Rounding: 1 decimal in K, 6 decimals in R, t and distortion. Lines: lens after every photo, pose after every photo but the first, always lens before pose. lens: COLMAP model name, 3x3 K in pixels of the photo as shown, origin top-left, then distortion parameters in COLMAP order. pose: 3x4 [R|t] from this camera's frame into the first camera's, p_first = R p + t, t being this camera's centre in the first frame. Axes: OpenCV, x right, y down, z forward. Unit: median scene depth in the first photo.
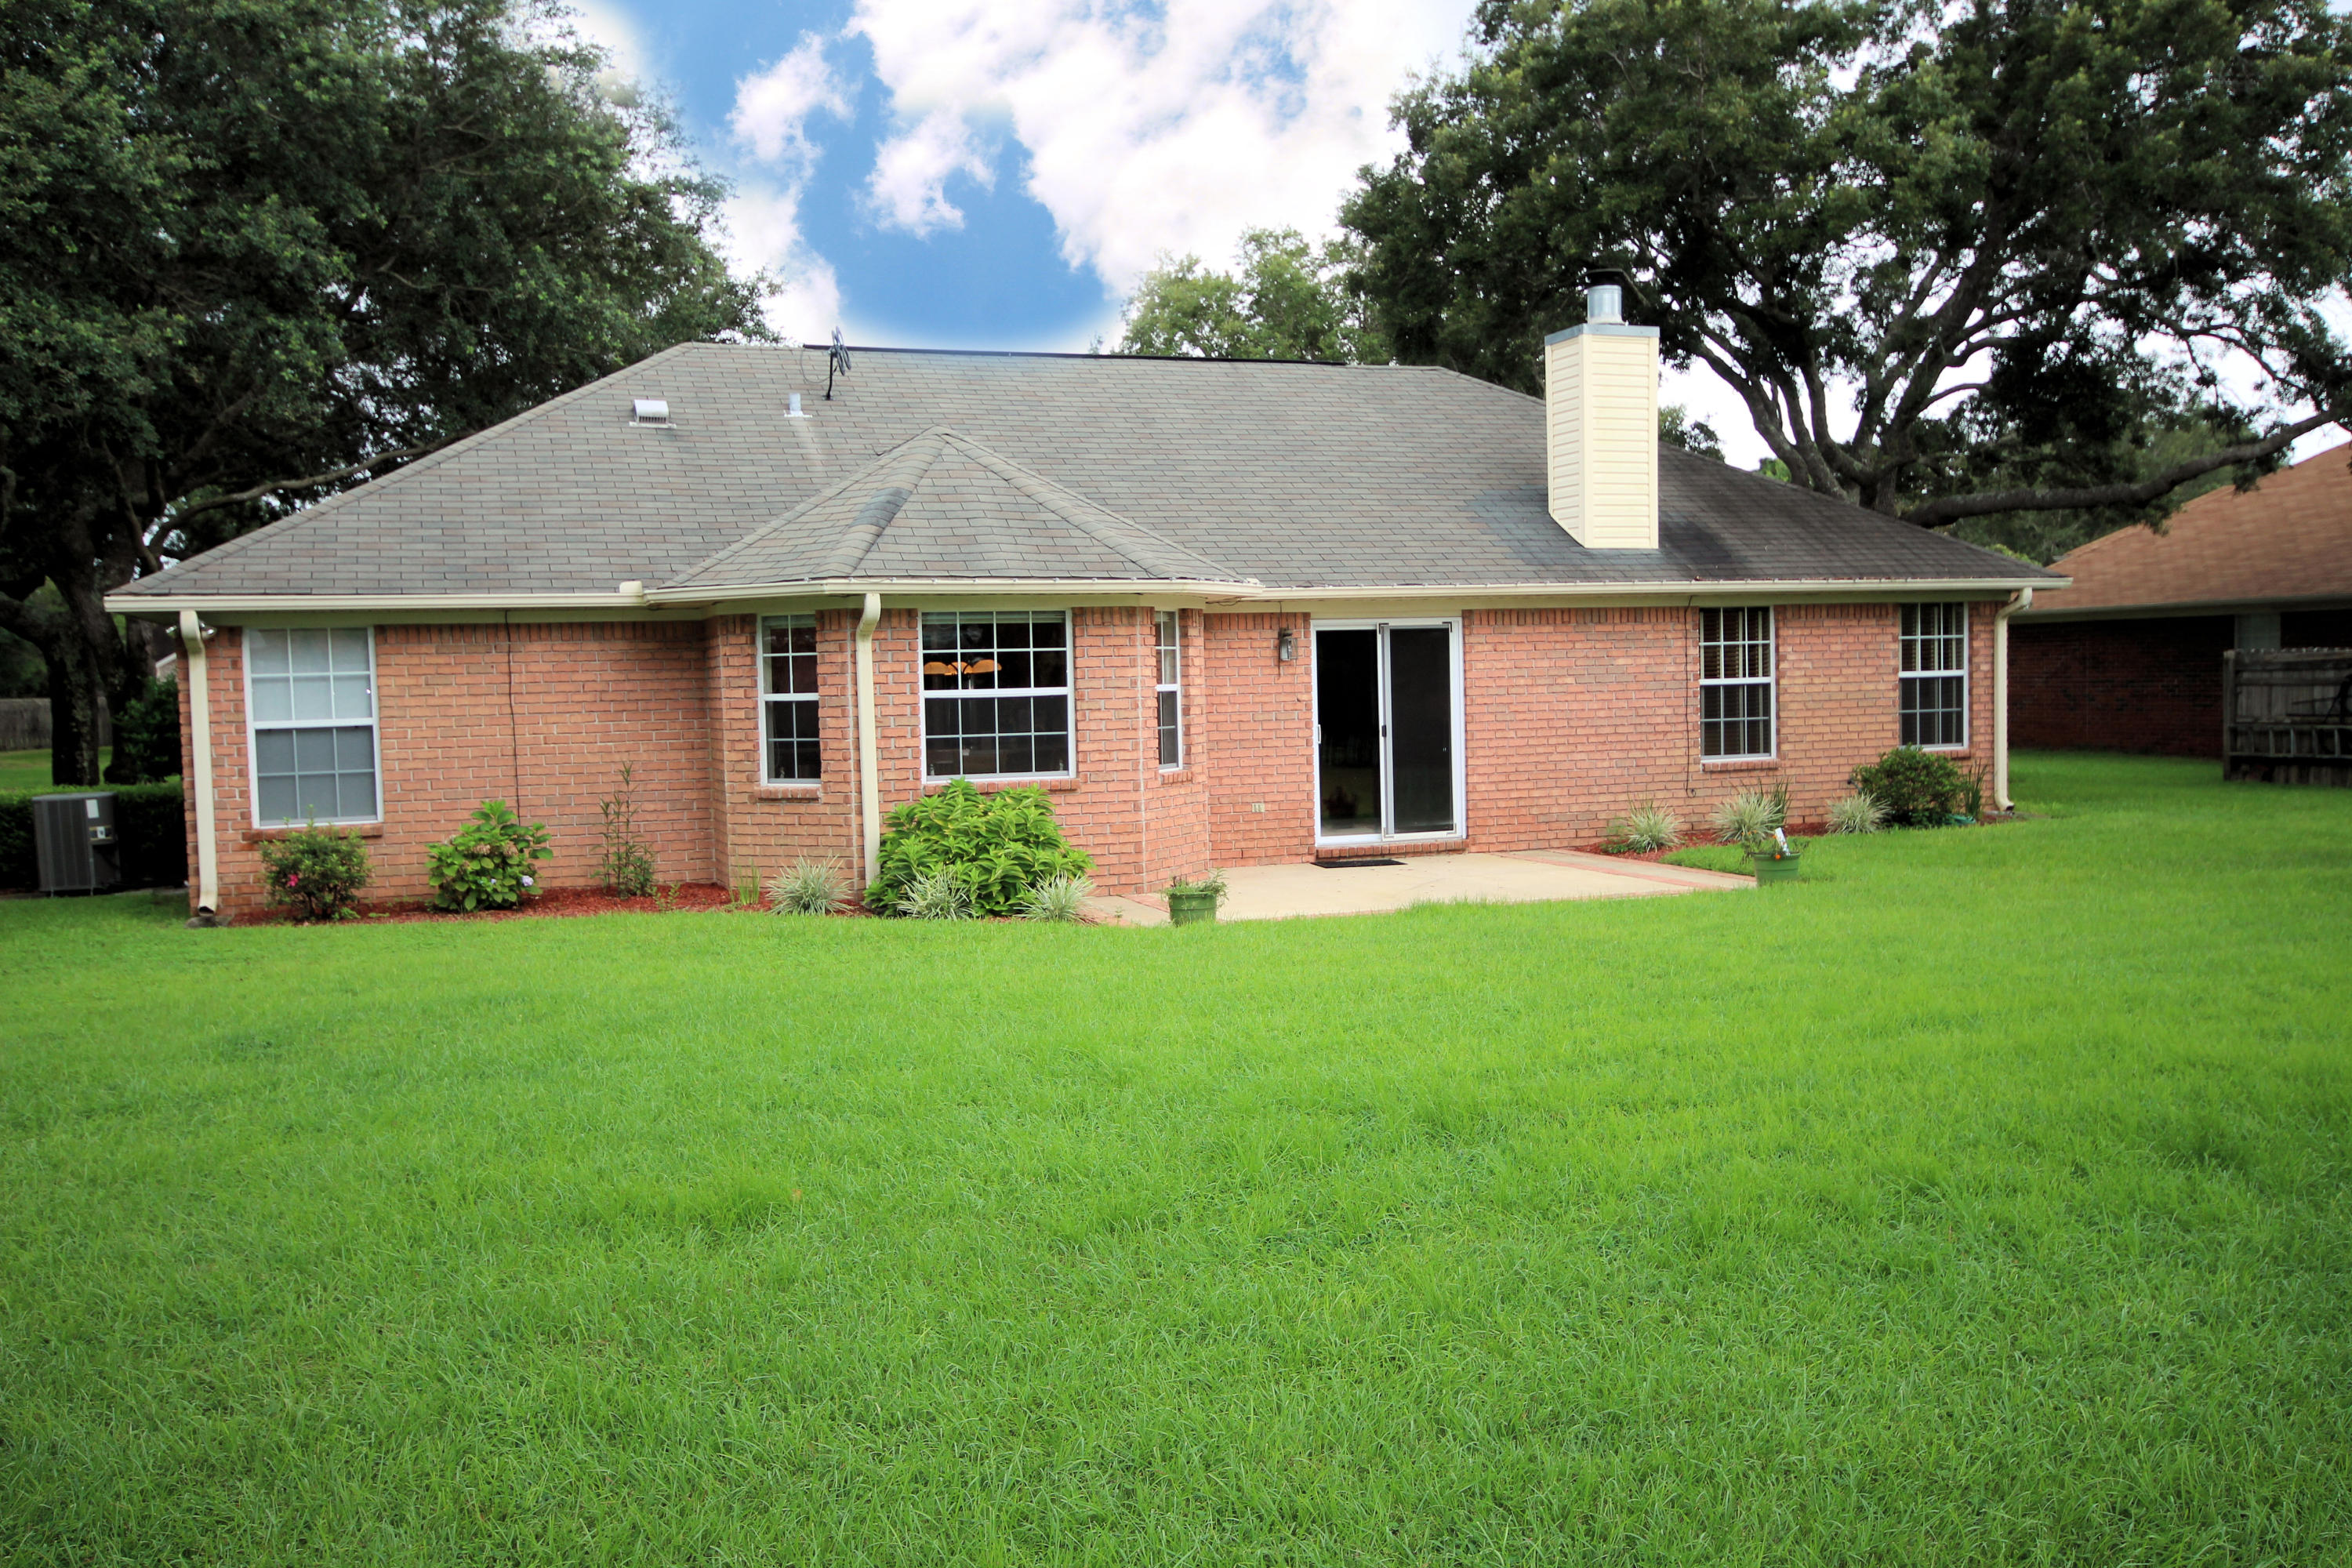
lens RADIAL K [[2010.9, 0, 1176.0], [0, 2010.9, 784.0], [0, 0, 1]] dist [0.015737, 0.026116]
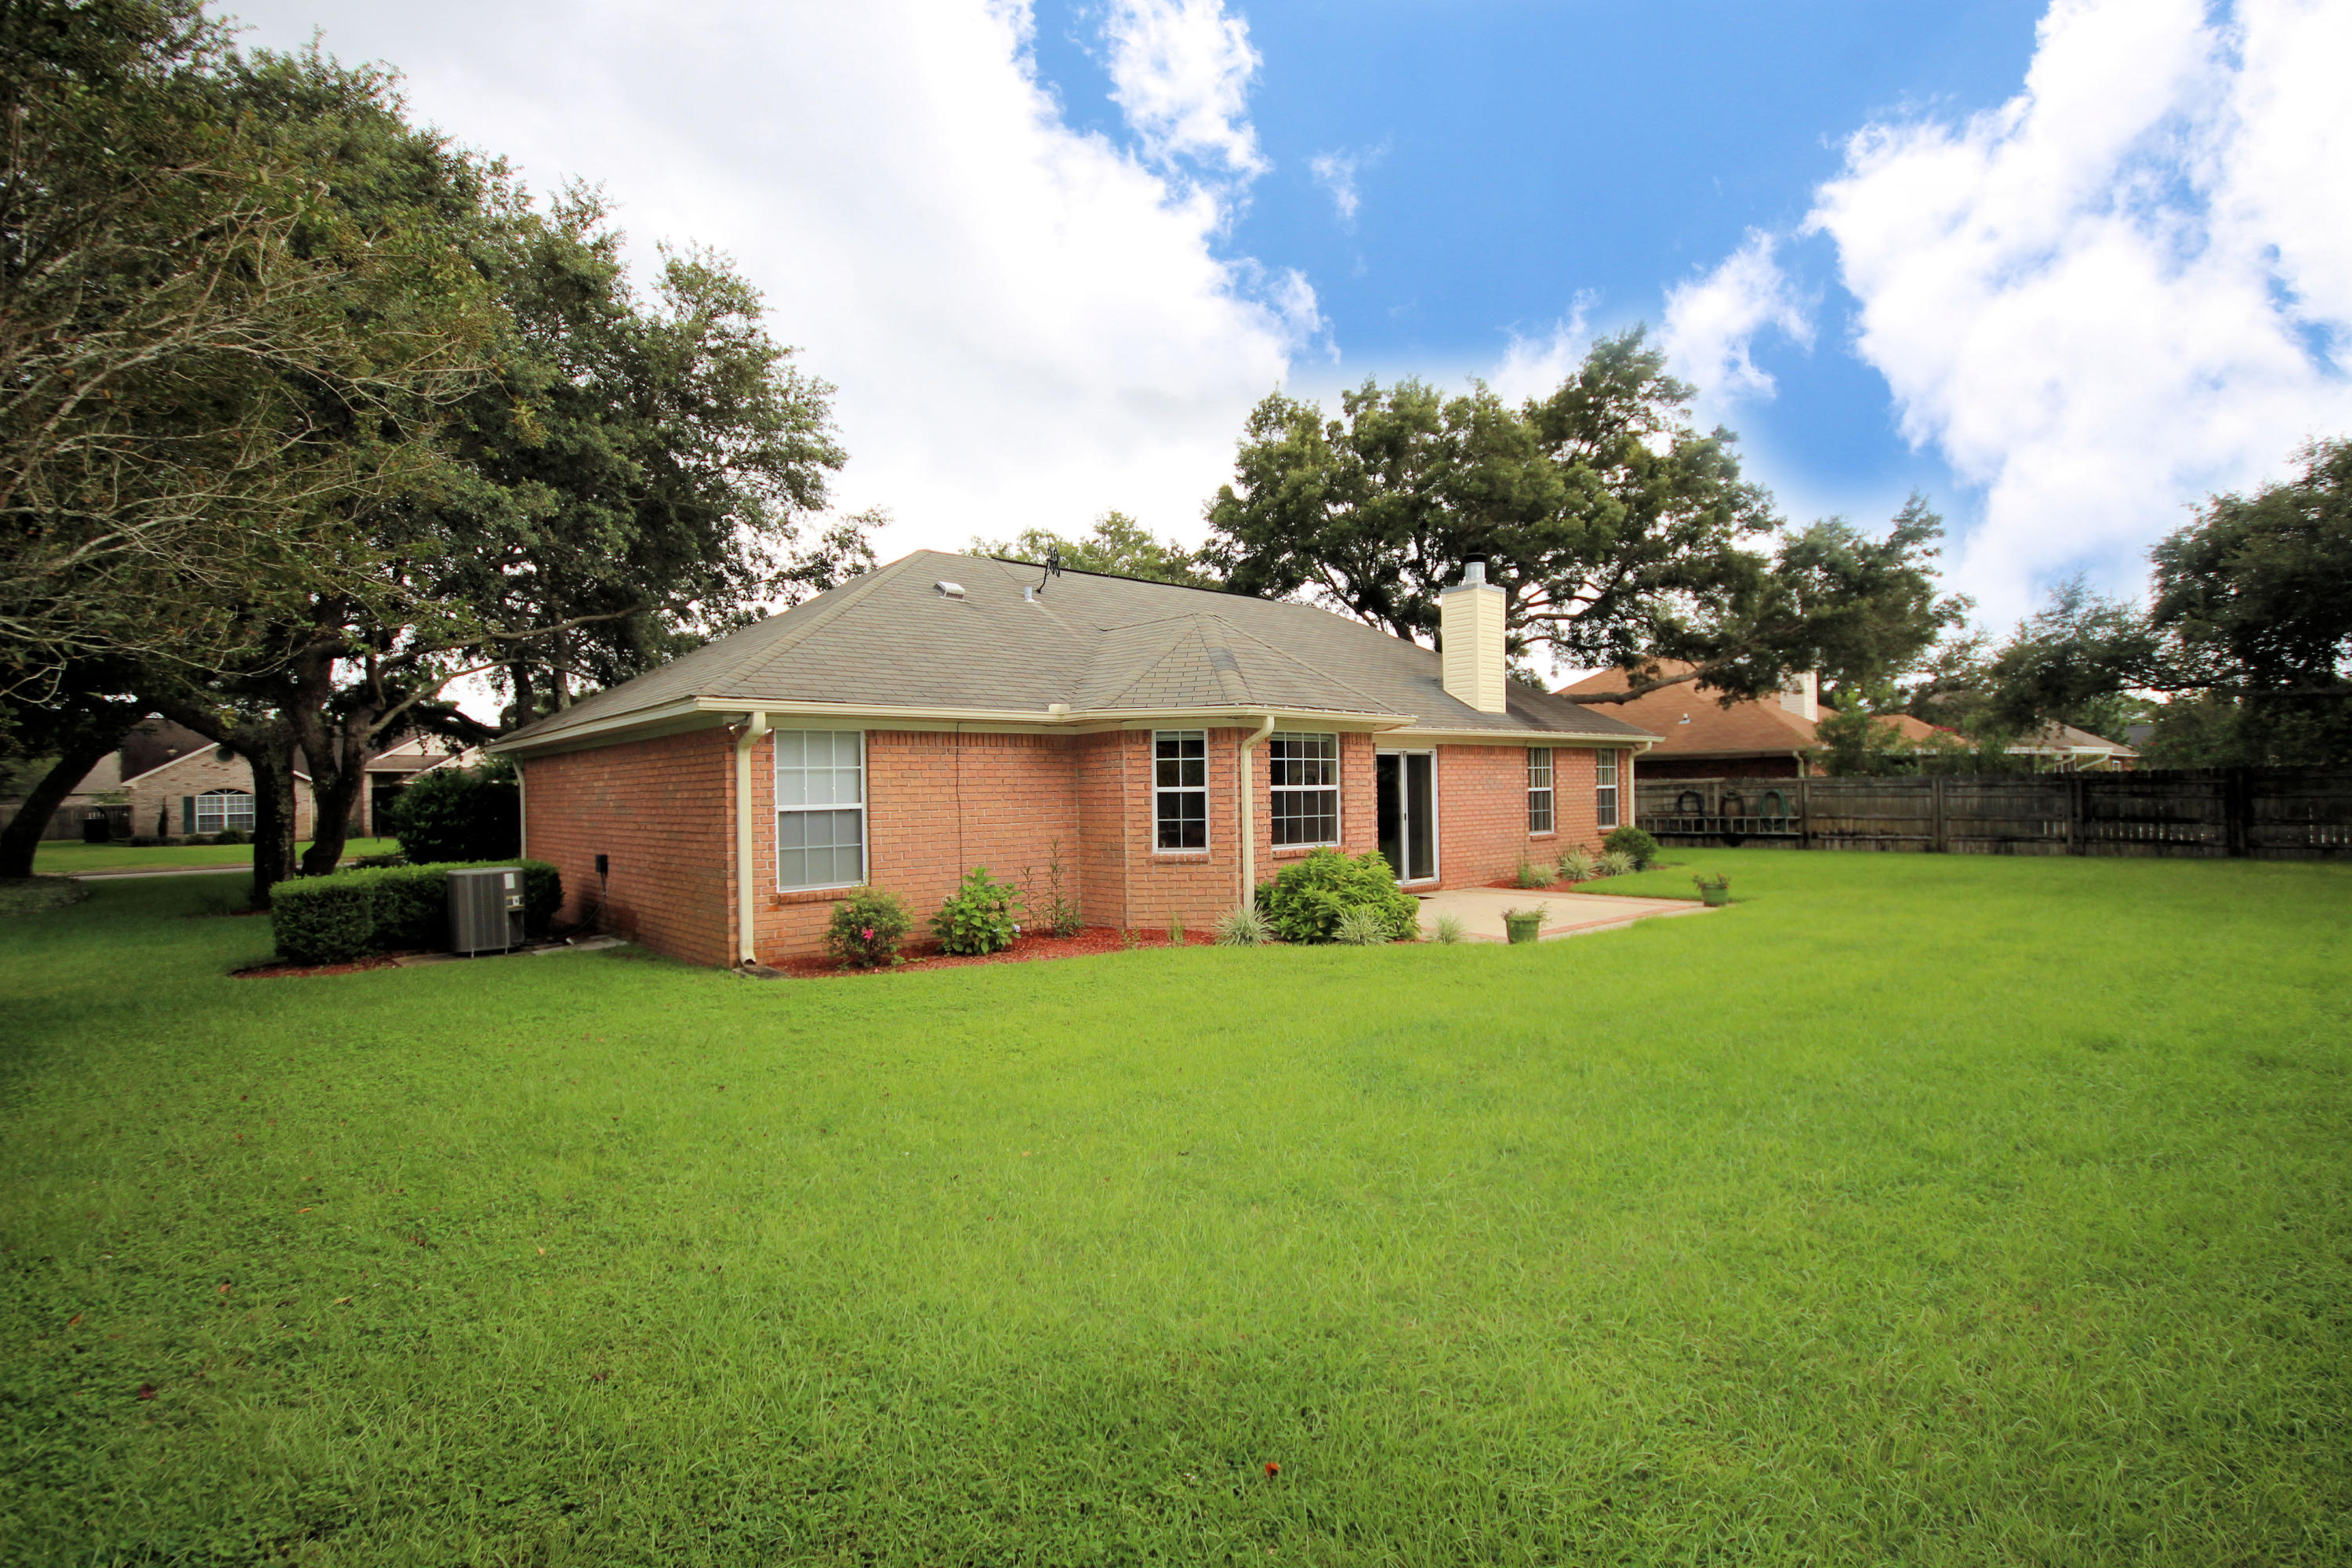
lens RADIAL K [[1080.3, 0, 1179.1], [0, 1080.3, 772.3], [0, 0, 1]] dist [-0.003640, -0.000189]
pose [[0.930897, 0.015495, 0.364953, -0.457130], [0.012942, 0.997074, -0.075344, 0.001617], [-0.365053, 0.074860, 0.927972, 0.294703]]
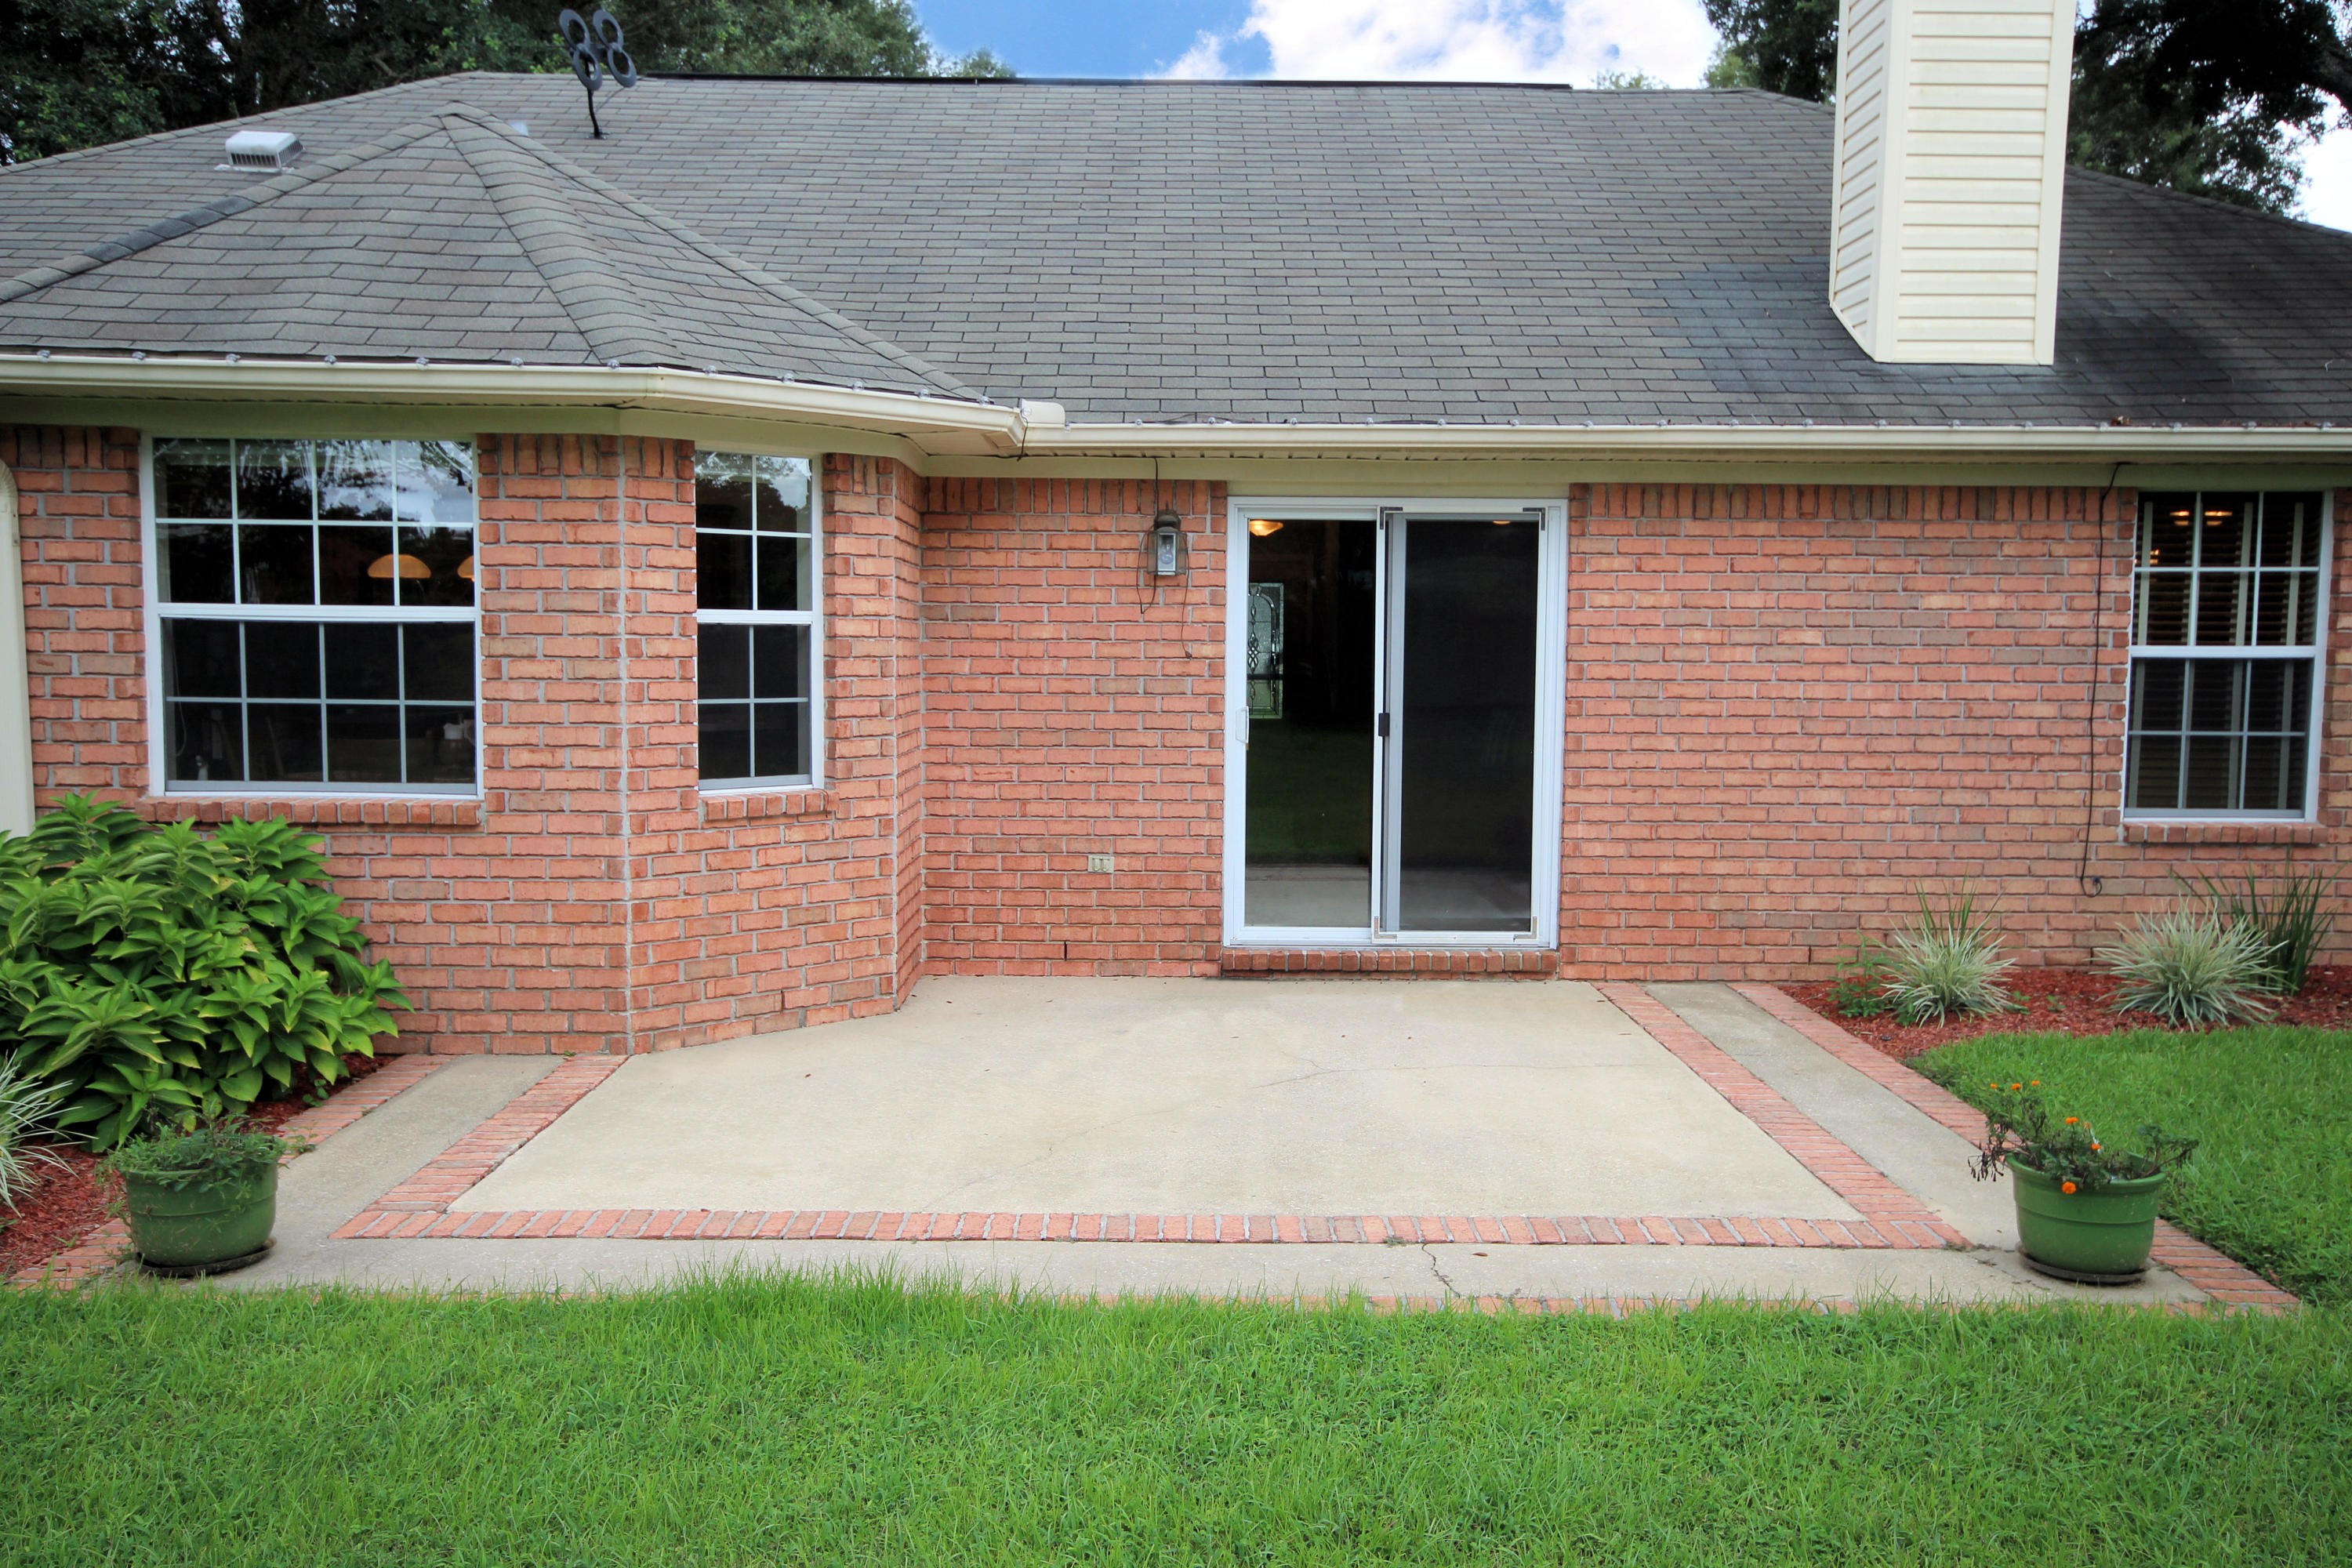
lens RADIAL K [[1916.8, 0, 1176.0], [0, 1916.8, 784.0], [0, 0, 1]] dist [0.016481, 0.009246]
pose [[0.942563, 0.060396, -0.328524, 0.249139], [-0.050419, 0.997974, 0.038810, -0.032308], [0.330202, -0.020016, 0.943698, 0.627742]]
